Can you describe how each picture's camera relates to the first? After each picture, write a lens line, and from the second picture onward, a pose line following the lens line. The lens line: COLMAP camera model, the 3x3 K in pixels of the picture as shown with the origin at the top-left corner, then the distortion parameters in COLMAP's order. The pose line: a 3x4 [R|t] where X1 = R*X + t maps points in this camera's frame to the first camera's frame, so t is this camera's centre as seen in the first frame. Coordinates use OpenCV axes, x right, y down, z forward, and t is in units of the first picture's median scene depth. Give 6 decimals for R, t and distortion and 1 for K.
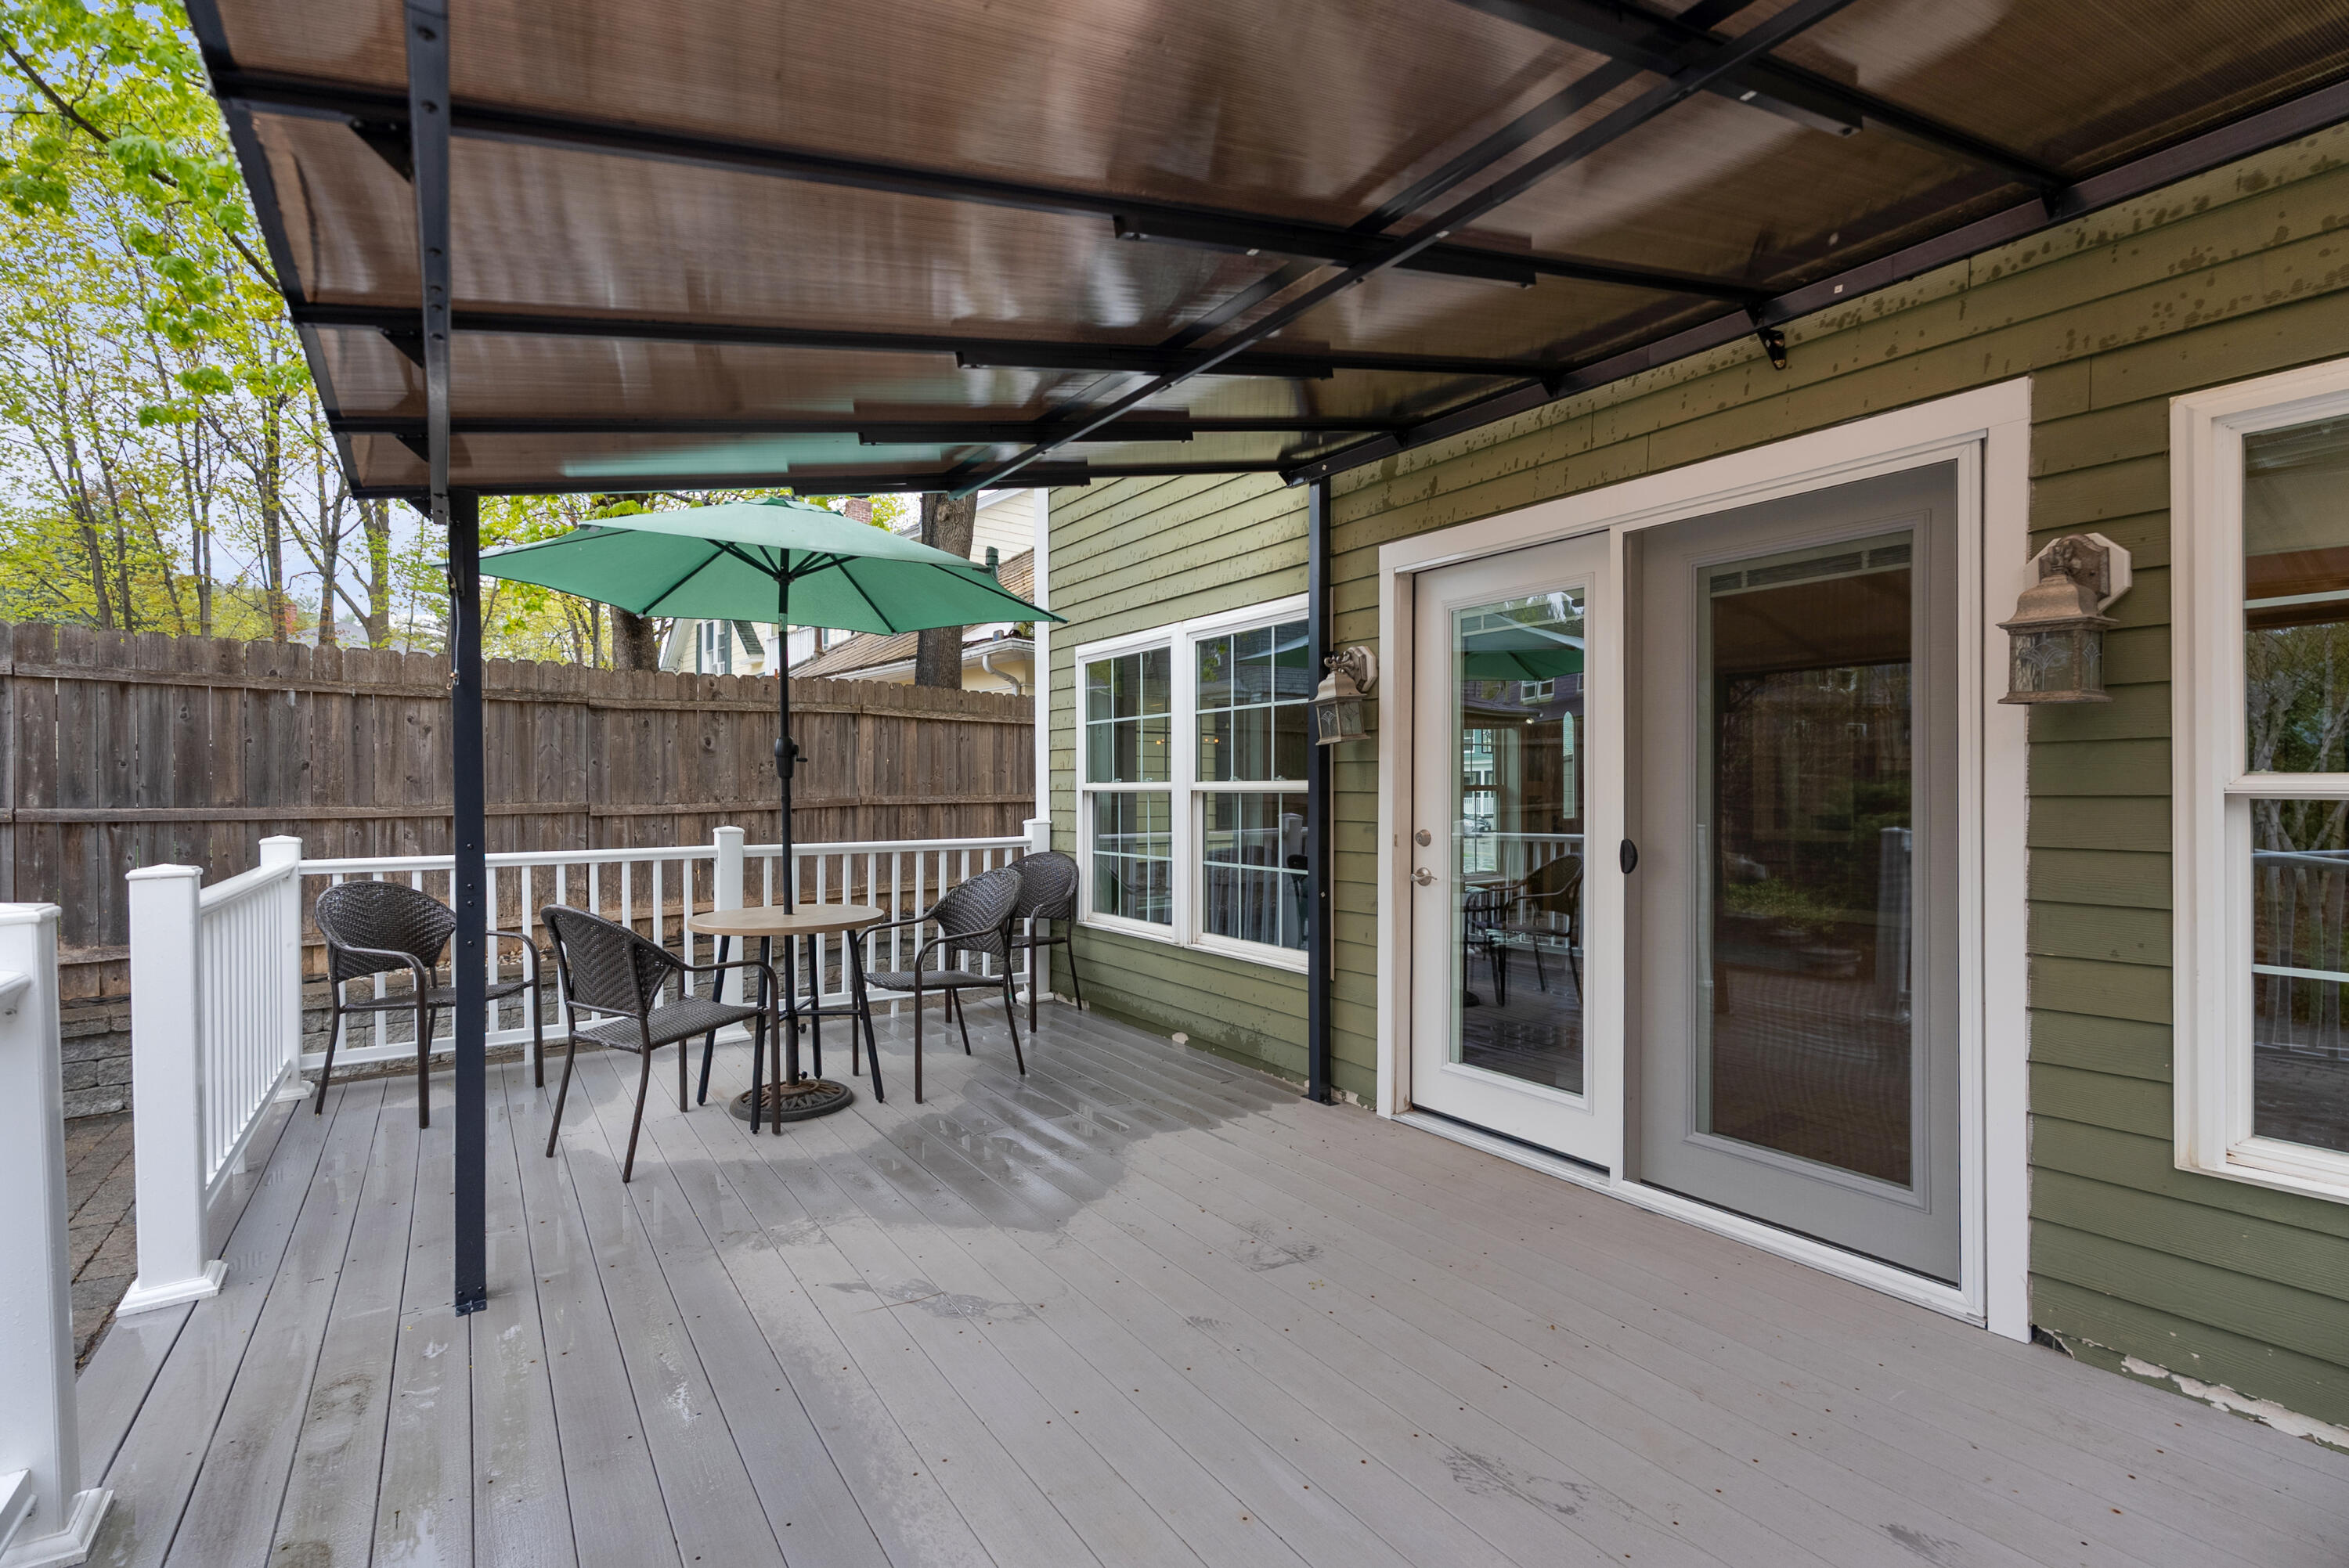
lens RADIAL K [[1060.7, 0, 1165.4], [0, 1060.7, 791.6], [0, 0, 1]] dist [-0.003100, 0.000315]
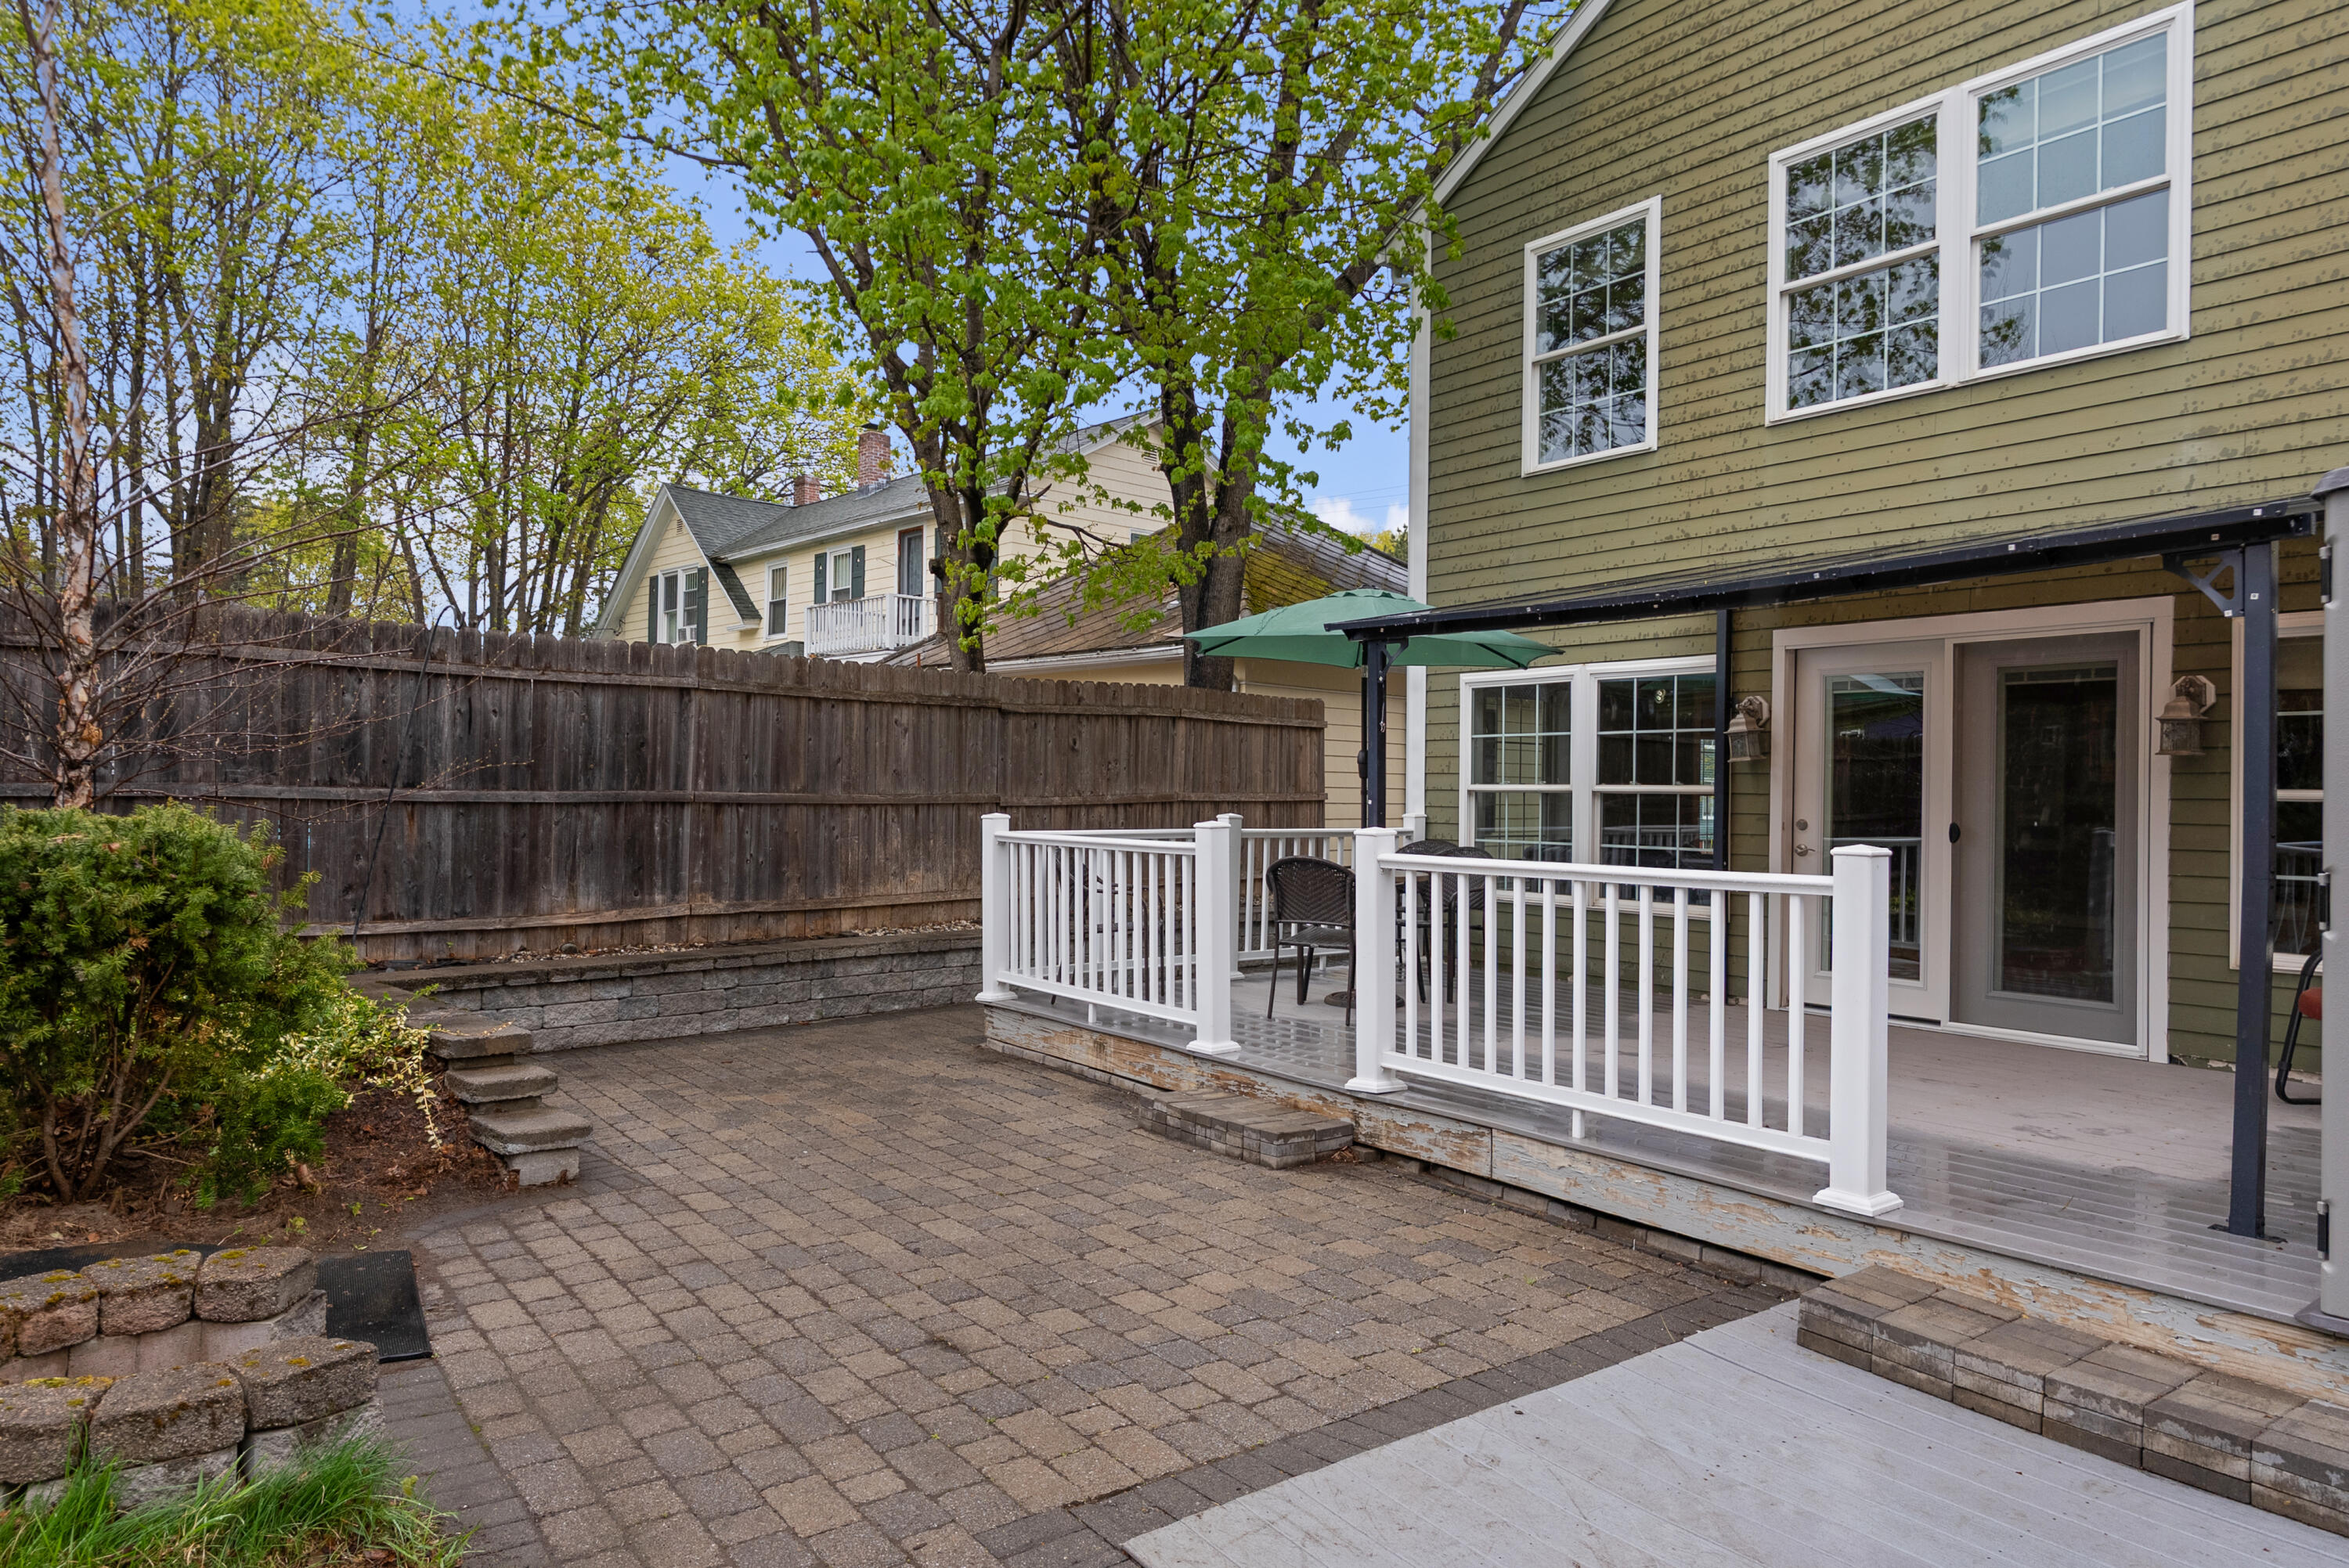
lens RADIAL K [[1474.4, 0, 1182.4], [0, 1474.4, 786.1], [0, 0, 1]] dist [0.002397, -0.002806]
pose [[0.998607, 0.015906, 0.050302, -0.890429], [-0.015569, 0.999854, -0.007084, 0.020407], [-0.050408, 0.006291, 0.998709, -1.261509]]
